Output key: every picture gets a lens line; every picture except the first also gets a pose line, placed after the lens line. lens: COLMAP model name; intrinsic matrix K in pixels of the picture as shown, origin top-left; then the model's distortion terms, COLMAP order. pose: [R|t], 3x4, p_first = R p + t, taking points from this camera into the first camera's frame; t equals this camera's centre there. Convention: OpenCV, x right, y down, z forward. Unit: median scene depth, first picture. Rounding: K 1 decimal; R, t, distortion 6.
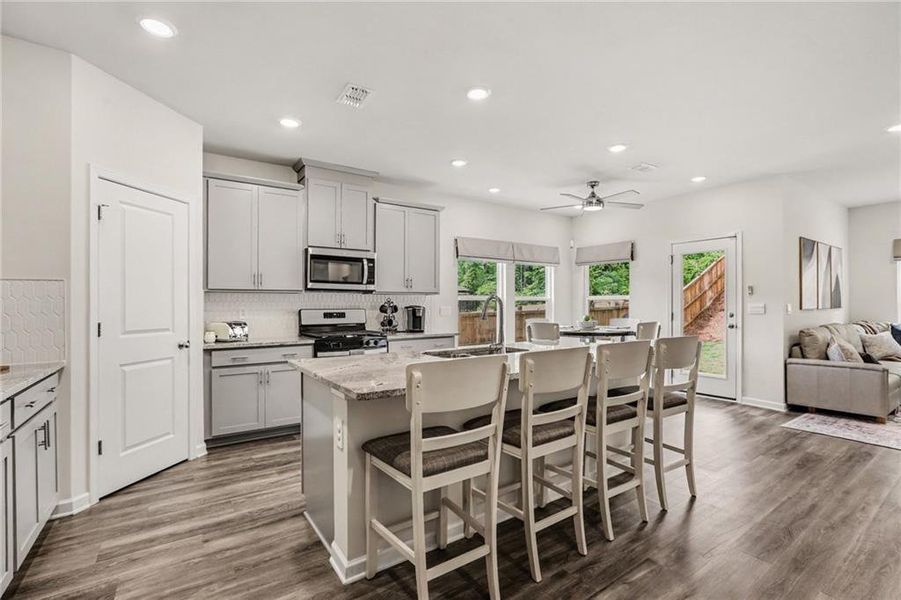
lens RADIAL K [[414.4, 0, 444.3], [0, 414.4, 293.3], [0, 0, 1]] dist [-0.047054, 0.010360]
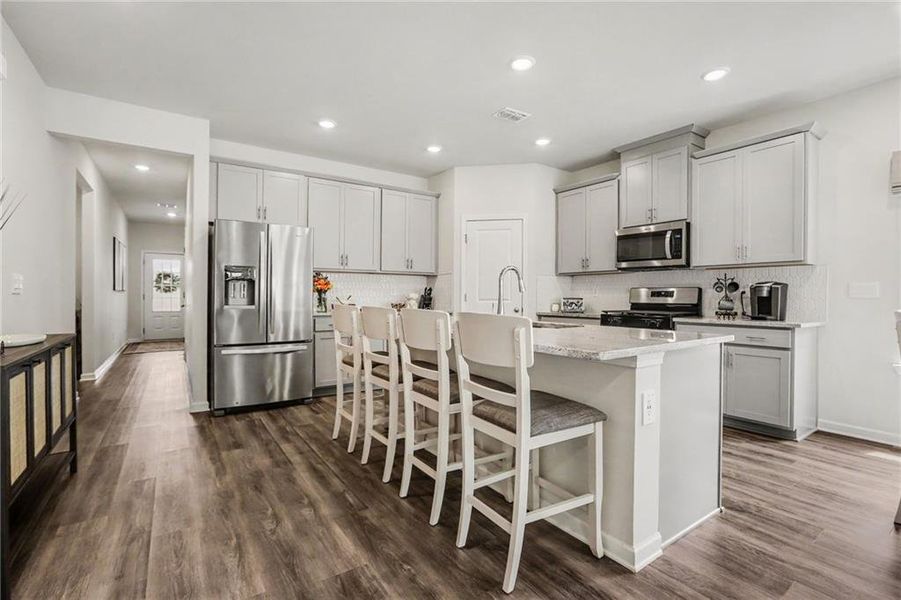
lens RADIAL K [[397.6, 0, 462.8], [0, 397.6, 296.1], [0, 0, 1]] dist [-0.011698, 0.002189]
pose [[0.032119, 0.004304, -0.999475, 0.640405], [0.021033, 0.999766, 0.004981, 0.043566], [0.999263, -0.021181, 0.032021, 0.516677]]
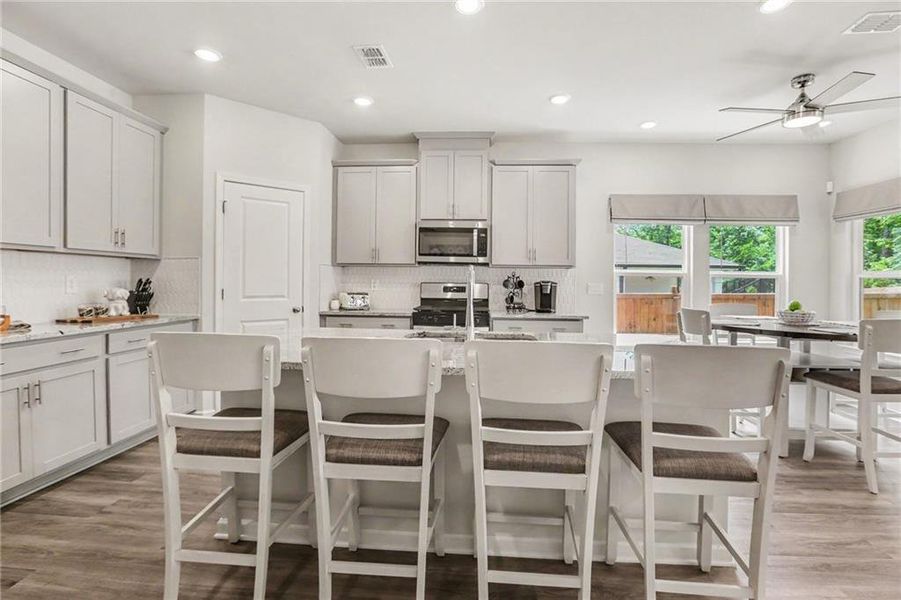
lens RADIAL K [[414.4, 0, 453.4], [0, 414.4, 294.7], [0, 0, 1]] dist [-0.047054, 0.010360]
pose [[0.787019, 0.033579, -0.616014, 0.341348], [0.001821, 0.998387, 0.056748, 0.010290], [0.616926, -0.045784, 0.785689, 0.229229]]
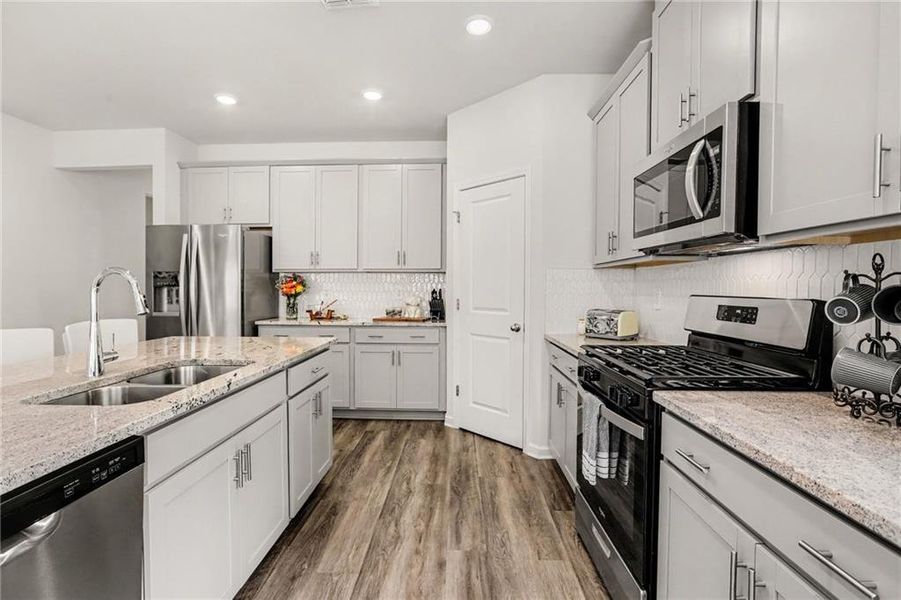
lens RADIAL K [[414.4, 0, 448.3], [0, 414.4, 300.4], [0, 0, 1]] dist [-0.047054, 0.010360]
pose [[-0.570248, 0.025475, -0.821077, 0.173440], [0.017356, 0.999670, 0.018961, 0.029839], [0.821289, -0.003438, -0.570502, 1.006170]]
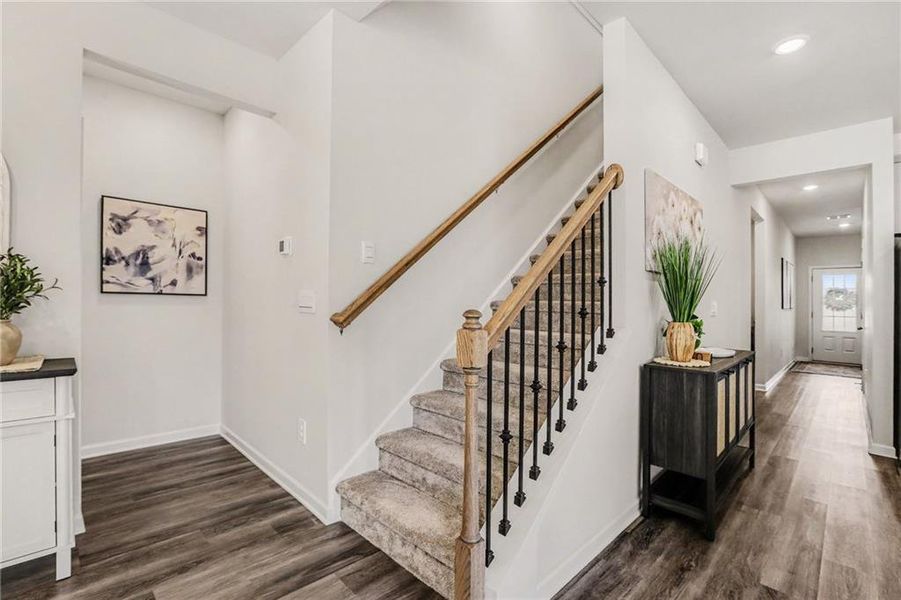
lens RADIAL K [[397.6, 0, 450.5], [0, 397.6, 299.5], [0, 0, 1]] dist [-0.011698, 0.002189]
pose [[-0.983459, -0.013854, -0.180599, 0.706100], [-0.006590, 0.999147, -0.040761, 0.028475], [0.181009, -0.038897, -0.982712, 0.562326]]
